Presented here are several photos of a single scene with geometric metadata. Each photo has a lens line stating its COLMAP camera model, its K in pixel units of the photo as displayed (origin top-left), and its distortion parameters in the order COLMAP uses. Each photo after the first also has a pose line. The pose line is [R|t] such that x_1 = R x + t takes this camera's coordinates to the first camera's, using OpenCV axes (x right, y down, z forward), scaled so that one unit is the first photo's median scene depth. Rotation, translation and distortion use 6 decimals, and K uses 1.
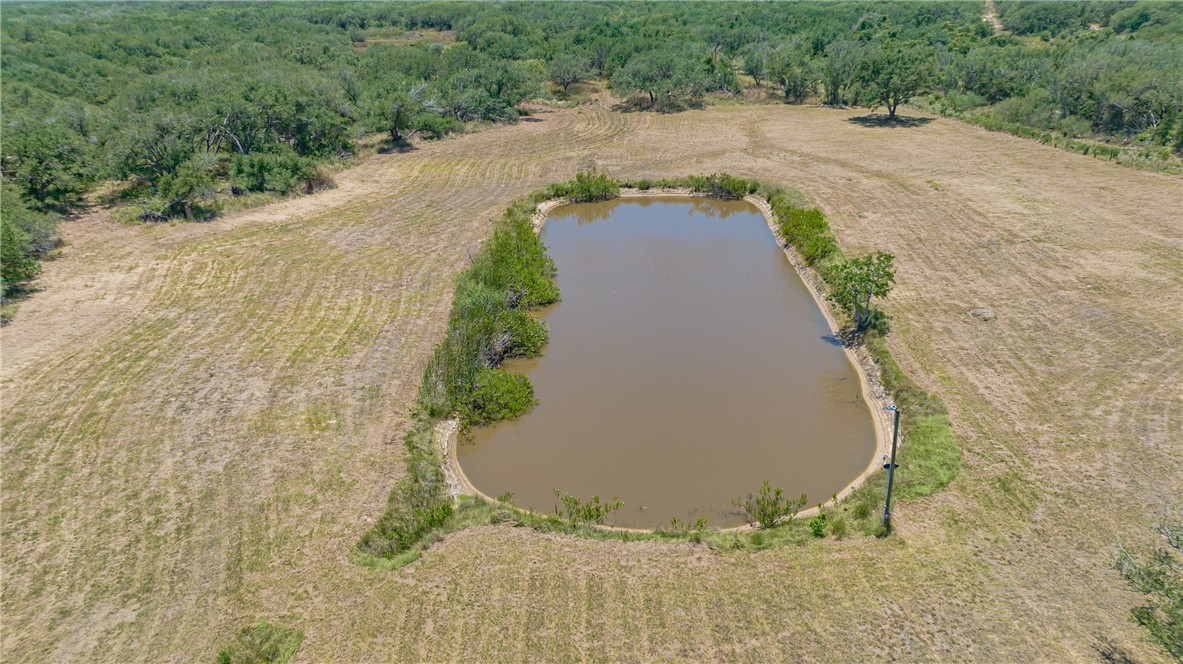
lens RADIAL K [[830.0, 0, 591.1], [0, 830.0, 331.6], [0, 0, 1]] dist [-0.033858, 0.028041]
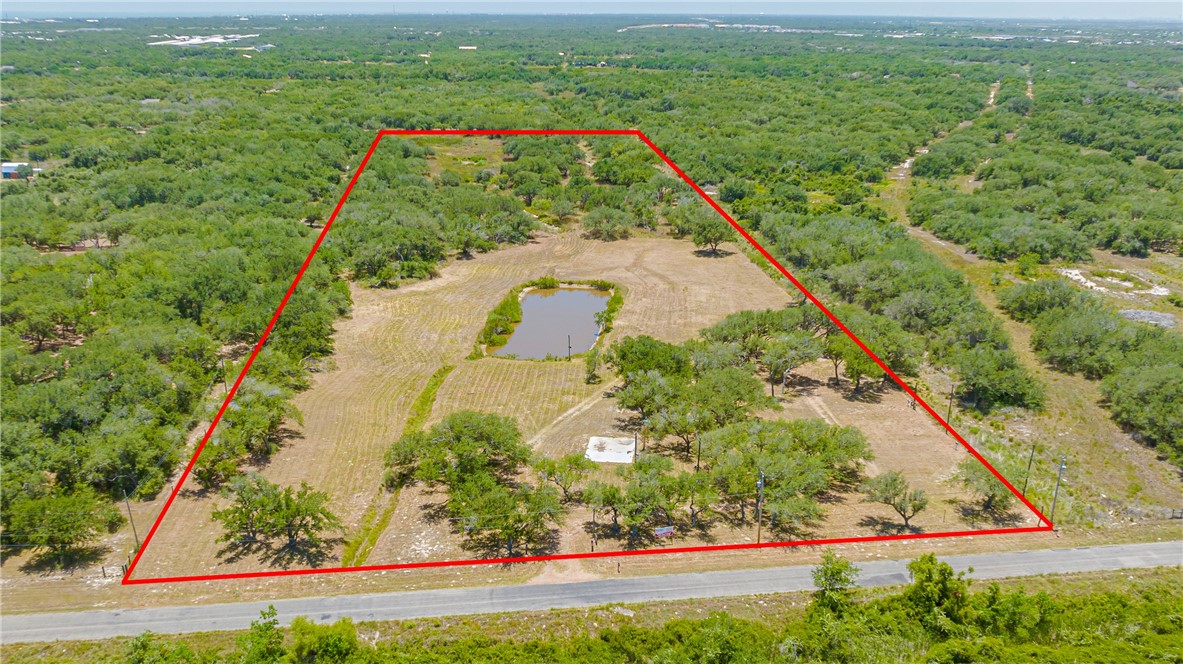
lens RADIAL K [[830.0, 0, 591.3], [0, 830.0, 332.5], [0, 0, 1]] dist [-0.033858, 0.028041]
pose [[0.997789, 0.050130, -0.043639, 0.235144], [-0.053771, 0.994782, -0.086704, 0.168540], [0.039065, 0.088858, 0.995278, -1.351458]]
